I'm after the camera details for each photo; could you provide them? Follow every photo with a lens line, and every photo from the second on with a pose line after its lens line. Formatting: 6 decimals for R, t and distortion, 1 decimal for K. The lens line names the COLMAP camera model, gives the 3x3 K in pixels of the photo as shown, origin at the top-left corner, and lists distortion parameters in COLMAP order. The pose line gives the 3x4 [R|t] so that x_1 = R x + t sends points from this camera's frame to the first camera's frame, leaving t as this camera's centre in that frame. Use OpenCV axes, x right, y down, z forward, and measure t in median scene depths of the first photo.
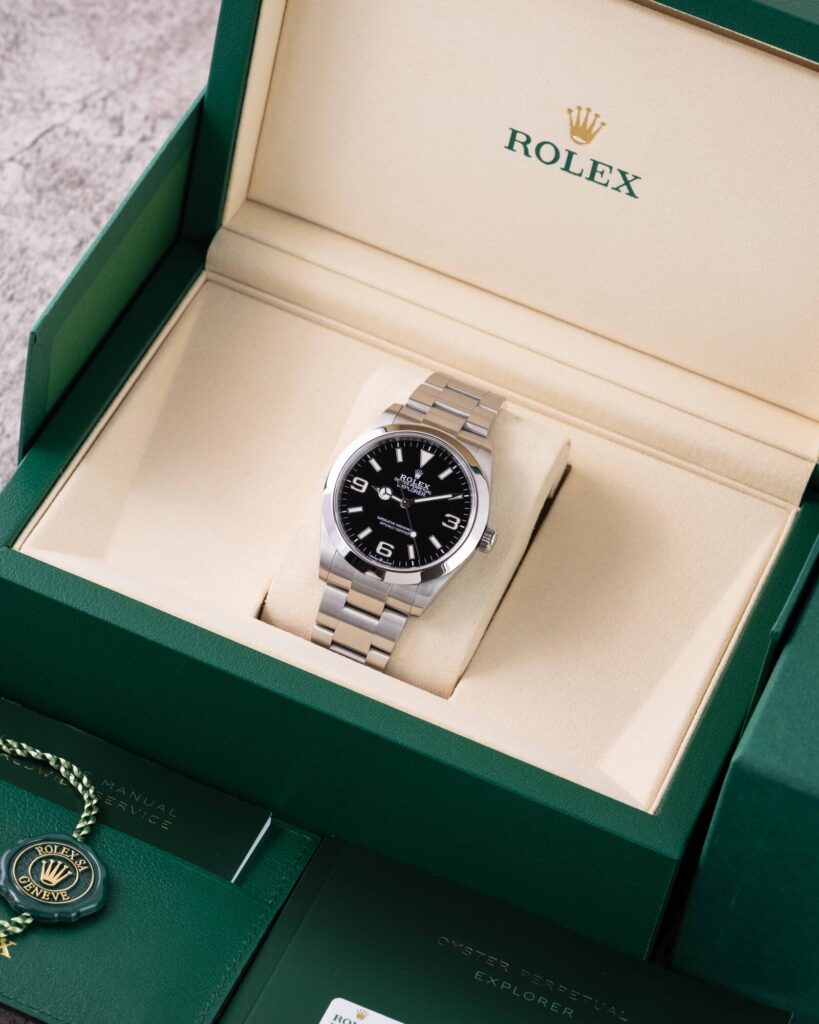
lens RADIAL K [[3984.5, 0, 409.3], [0, 3984.5, 512.1], [0, 0, 1]] dist [0.255538, 0.000000]
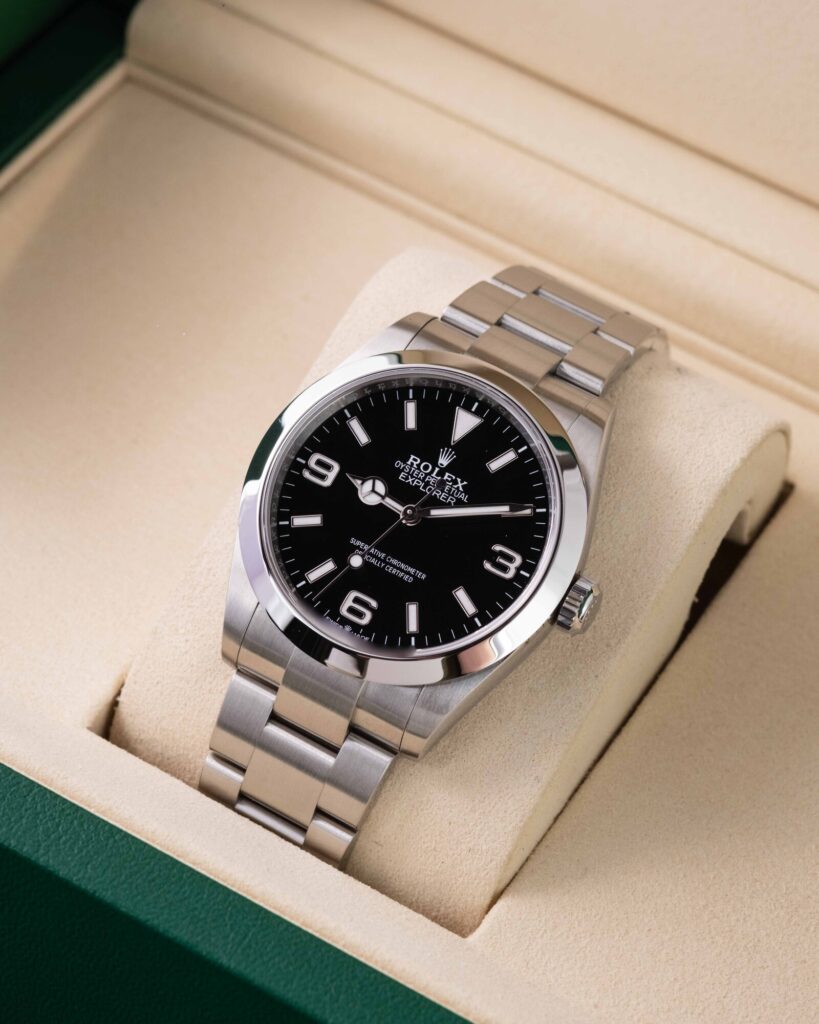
lens RADIAL K [[3984.5, 0, 410.0], [0, 3984.5, 511.2], [0, 0, 1]] dist [0.255538, 0.000000]
pose [[0.988337, 0.079753, -0.129728, 0.060304], [-0.086268, 0.995237, -0.045397, 0.018834], [0.125490, 0.056059, 0.990510, 0.527297]]
